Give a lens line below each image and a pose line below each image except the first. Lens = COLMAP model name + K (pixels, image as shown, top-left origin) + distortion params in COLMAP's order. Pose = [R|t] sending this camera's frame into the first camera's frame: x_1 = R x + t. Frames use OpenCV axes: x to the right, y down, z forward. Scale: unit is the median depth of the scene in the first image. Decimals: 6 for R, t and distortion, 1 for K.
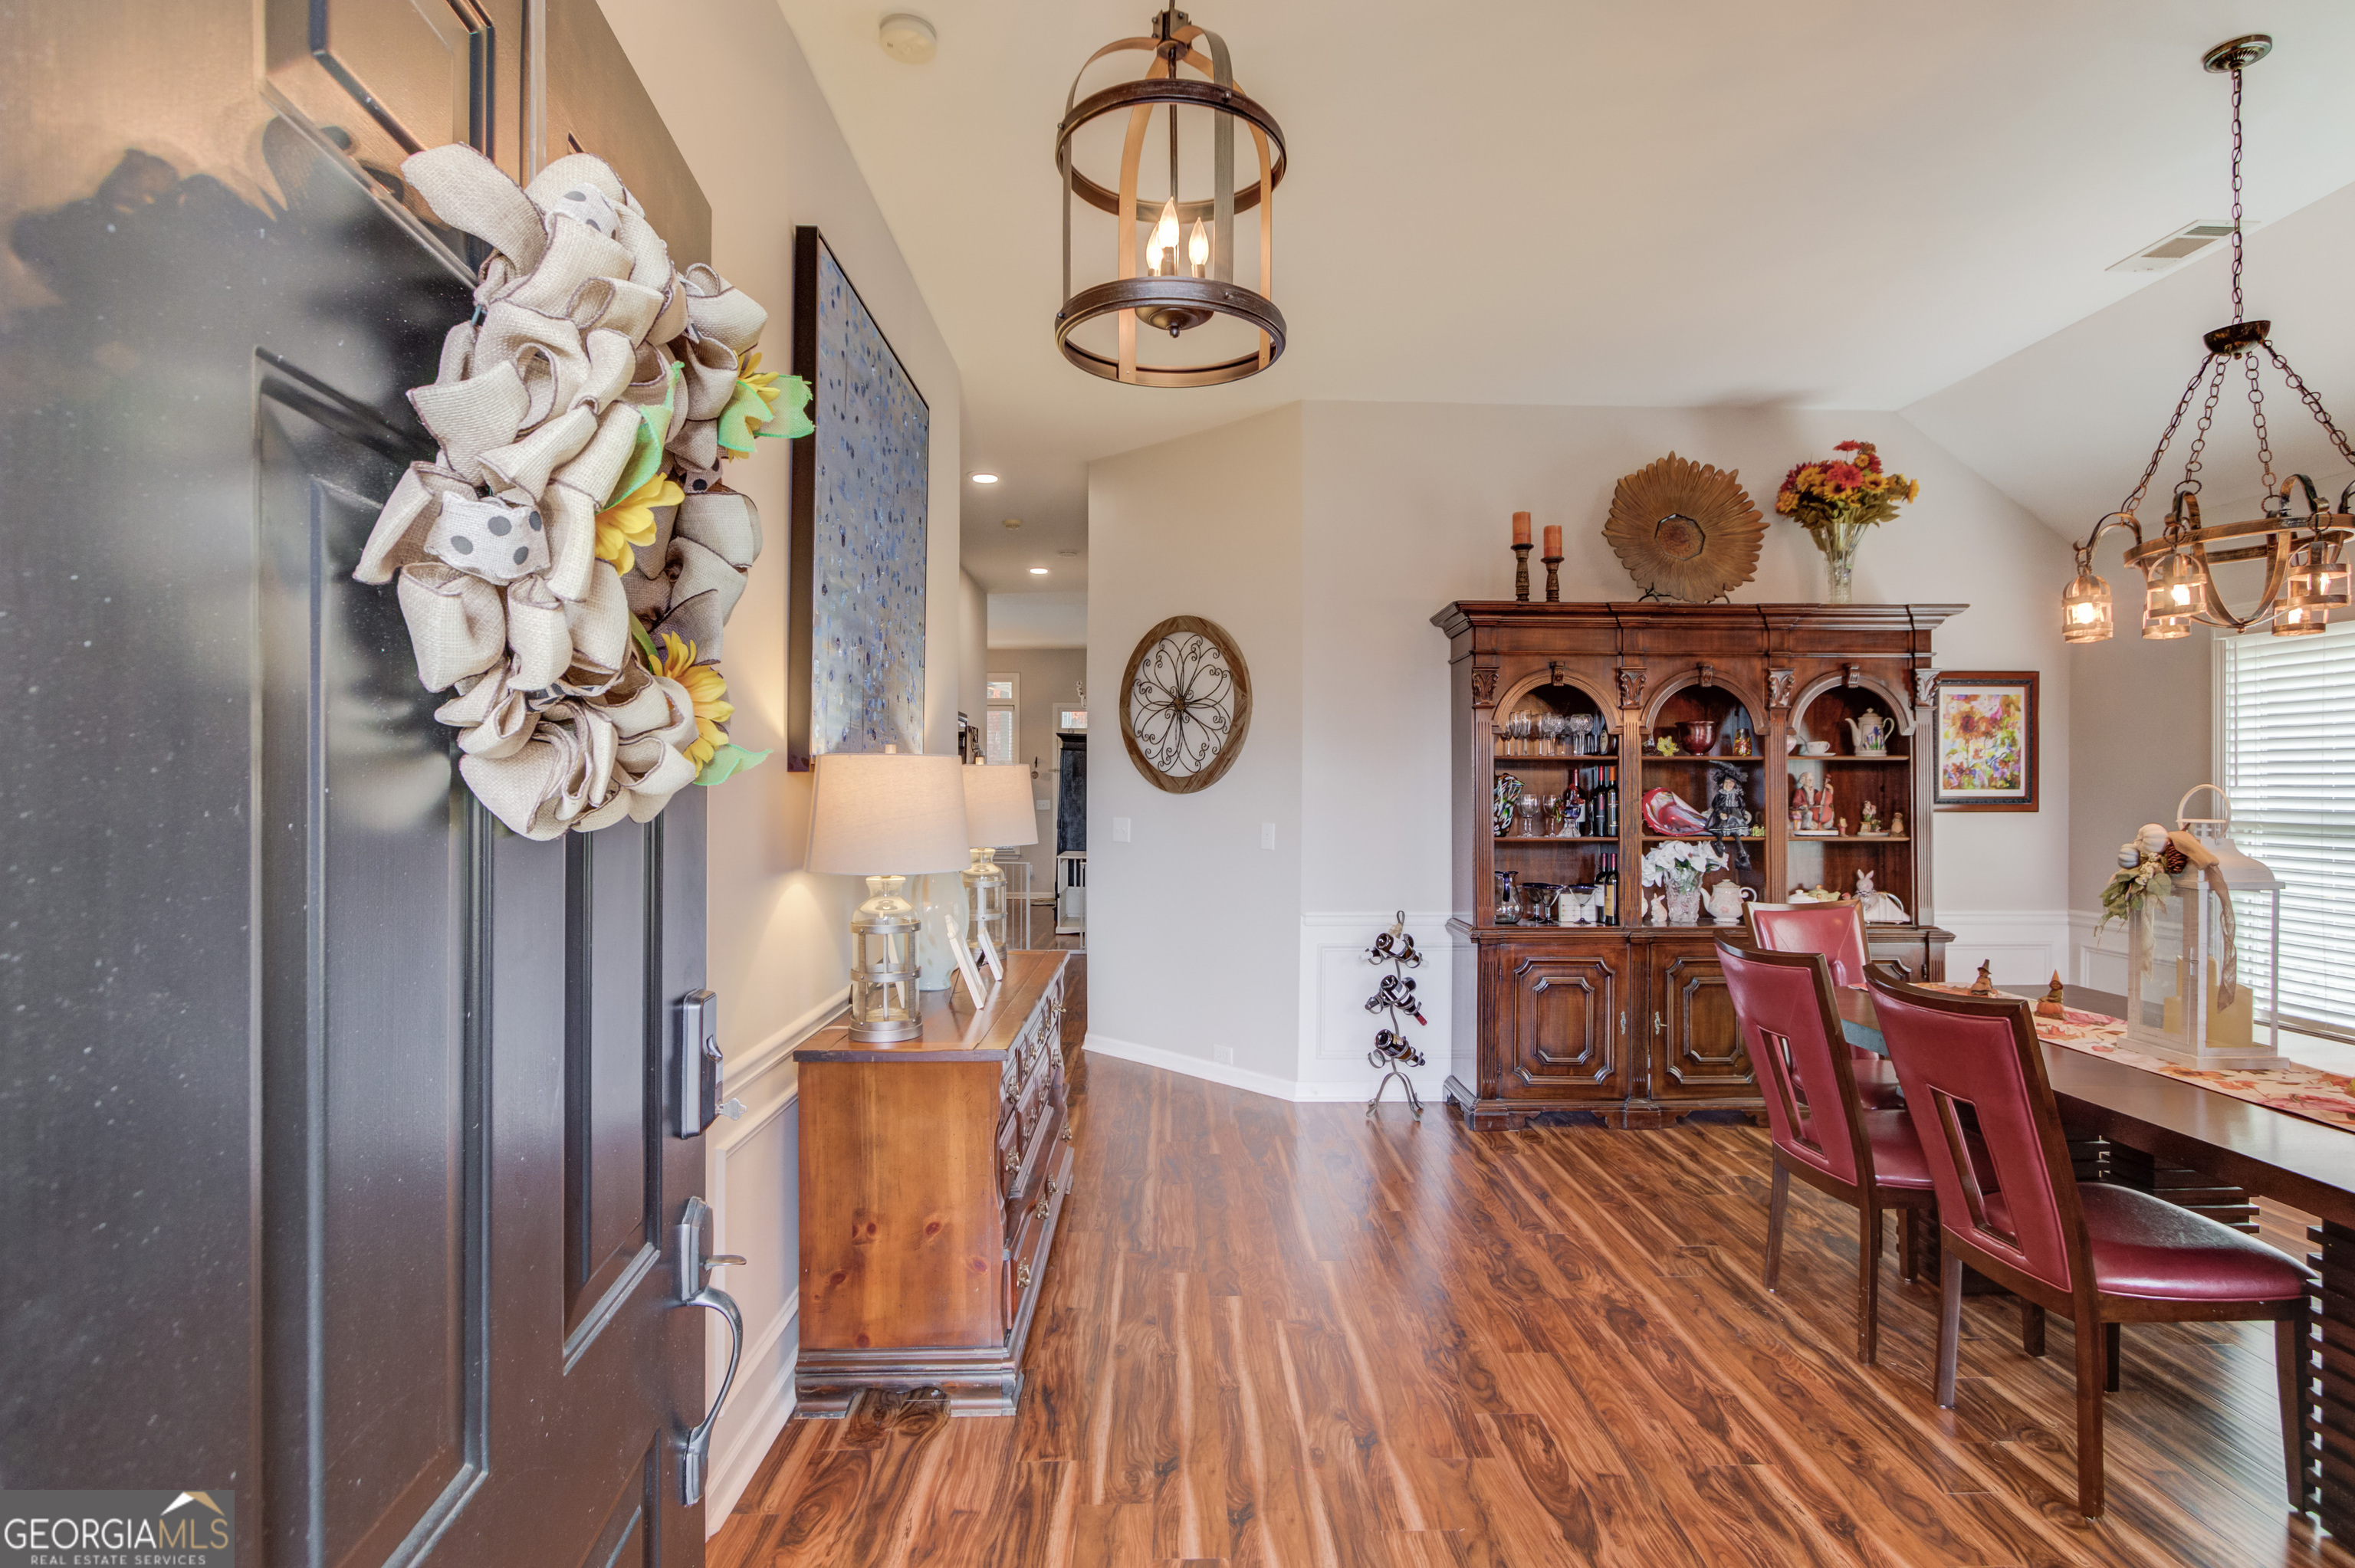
lens RADIAL K [[1111.9, 0, 1165.2], [0, 1111.9, 784.8], [0, 0, 1]] dist [-0.003729, 0.002624]
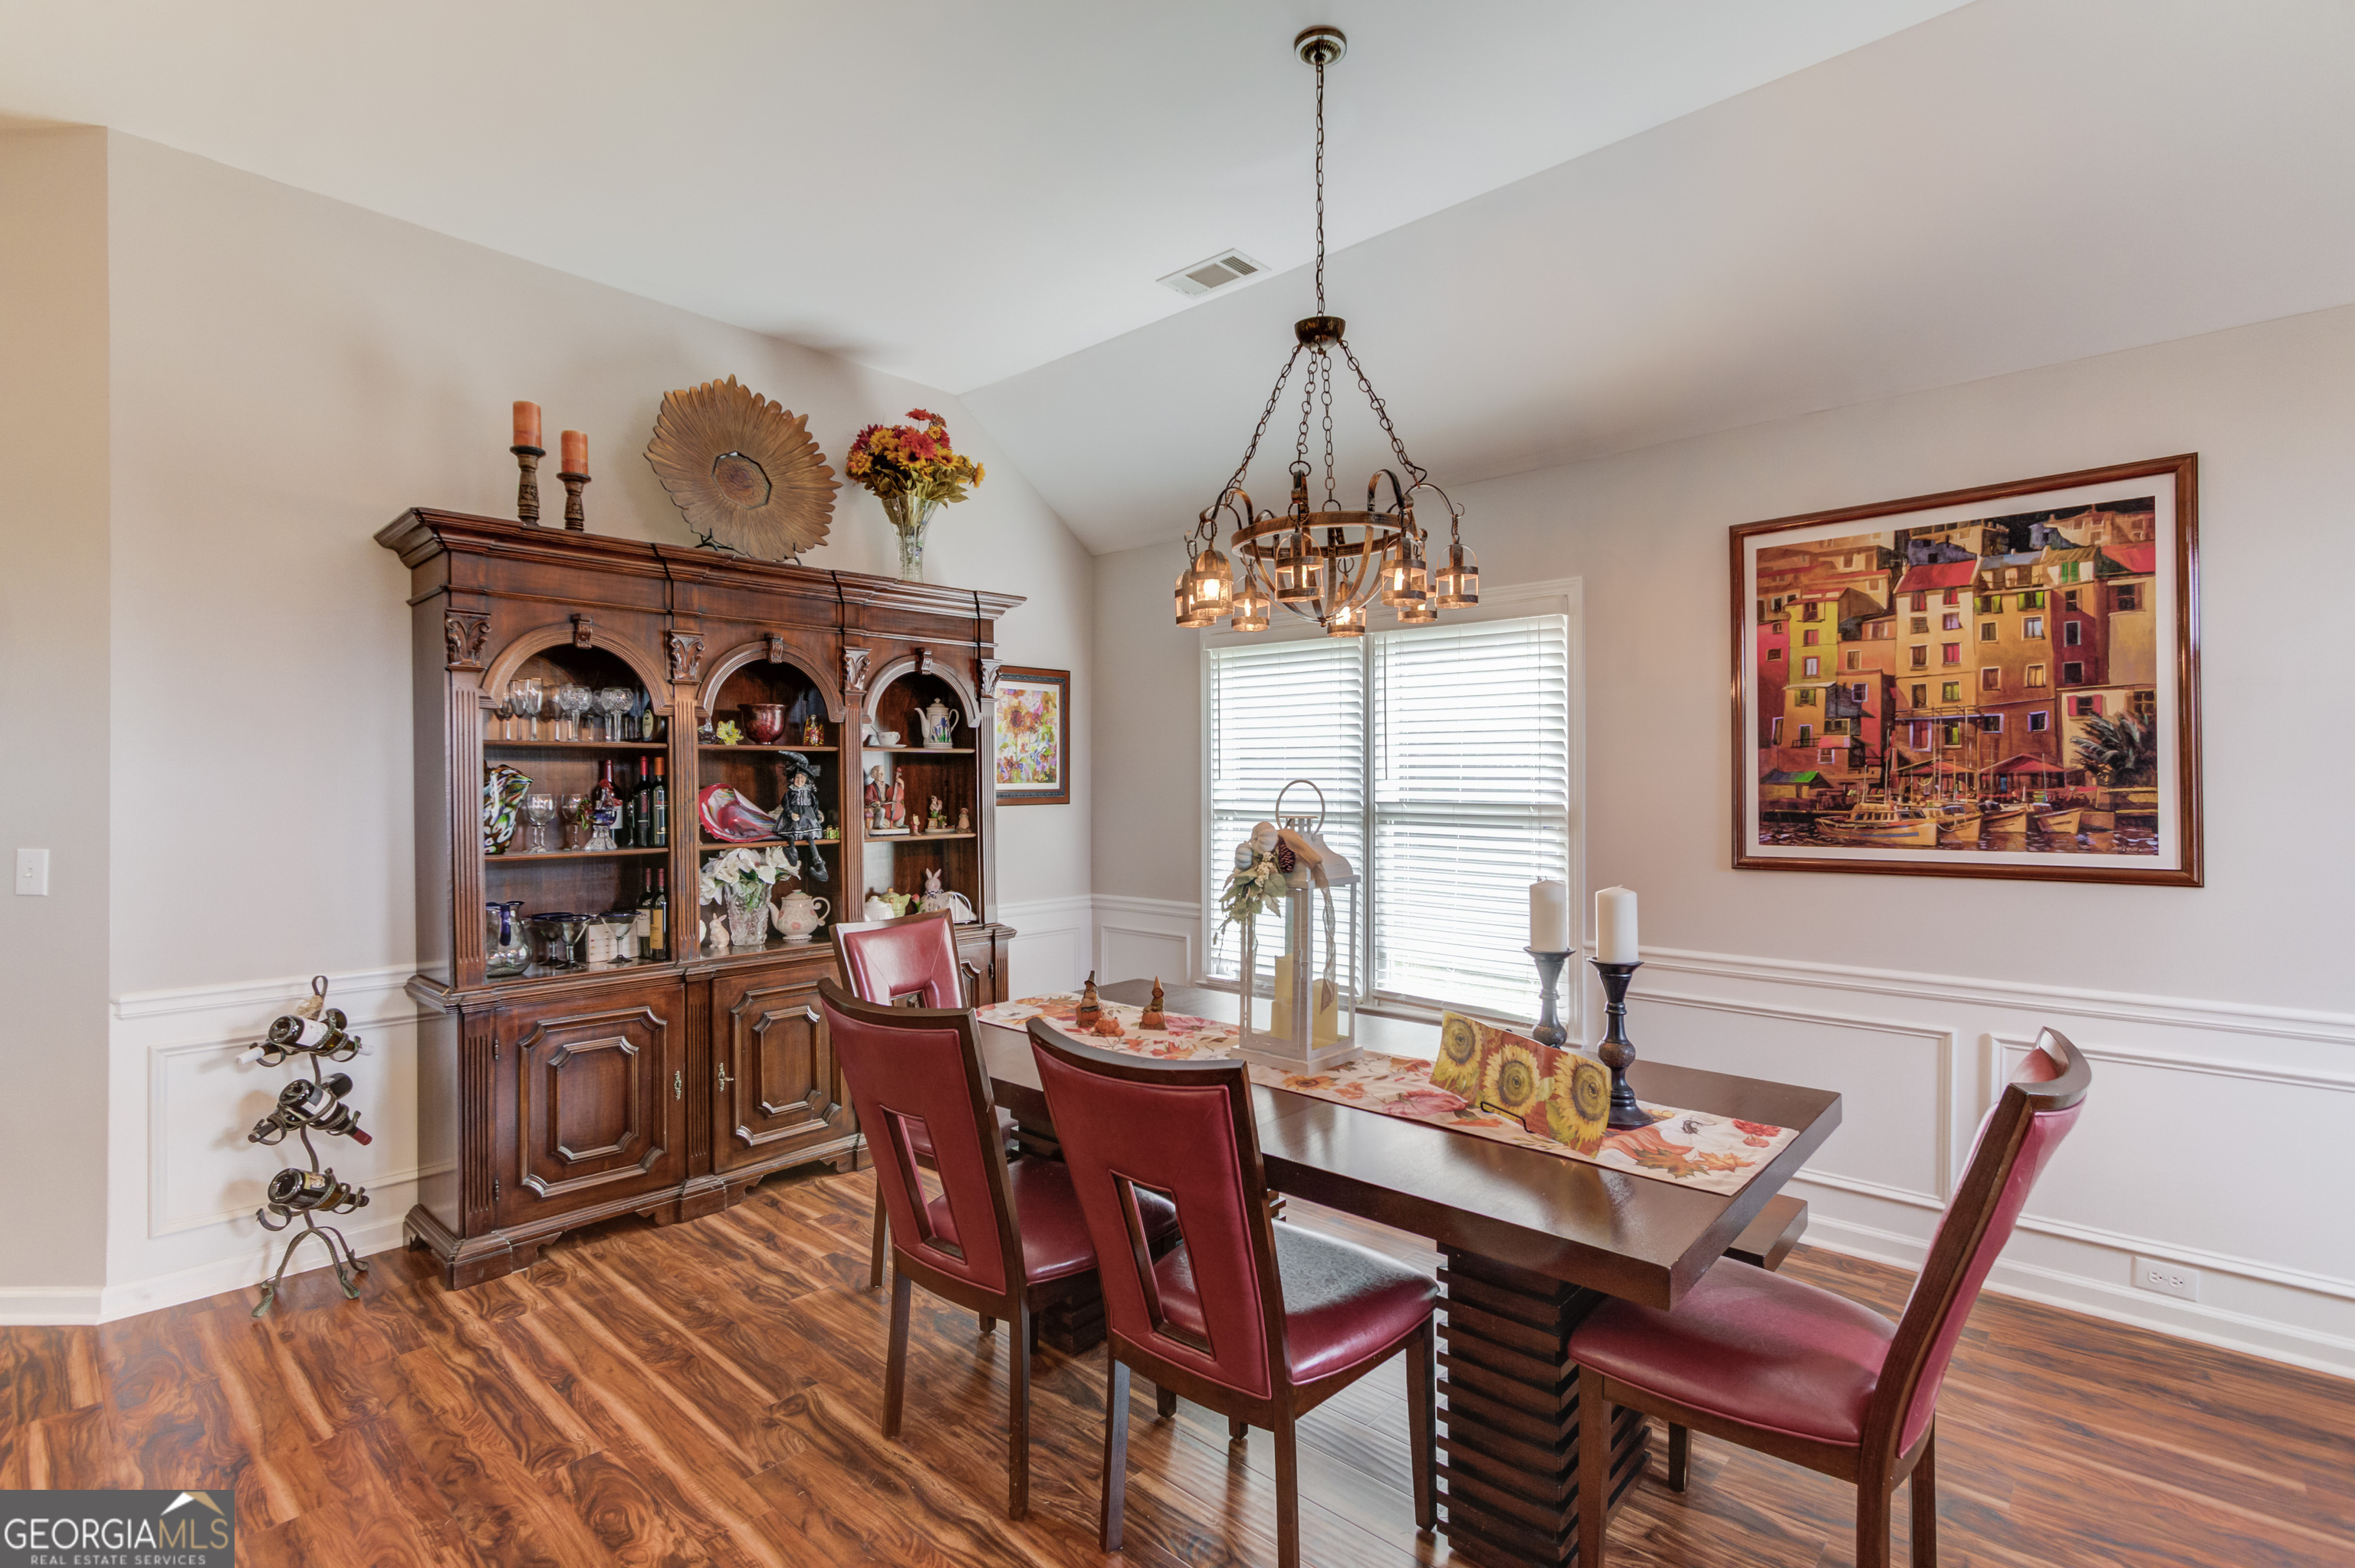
lens RADIAL K [[1111.9, 0, 1217.9], [0, 1111.9, 785.0], [0, 0, 1]] dist [-0.003729, 0.002624]
pose [[0.652099, -0.007685, 0.758095, 0.070533], [0.002875, 0.999966, 0.007664, -0.001541], [-0.758129, -0.002818, 0.652099, 0.204738]]
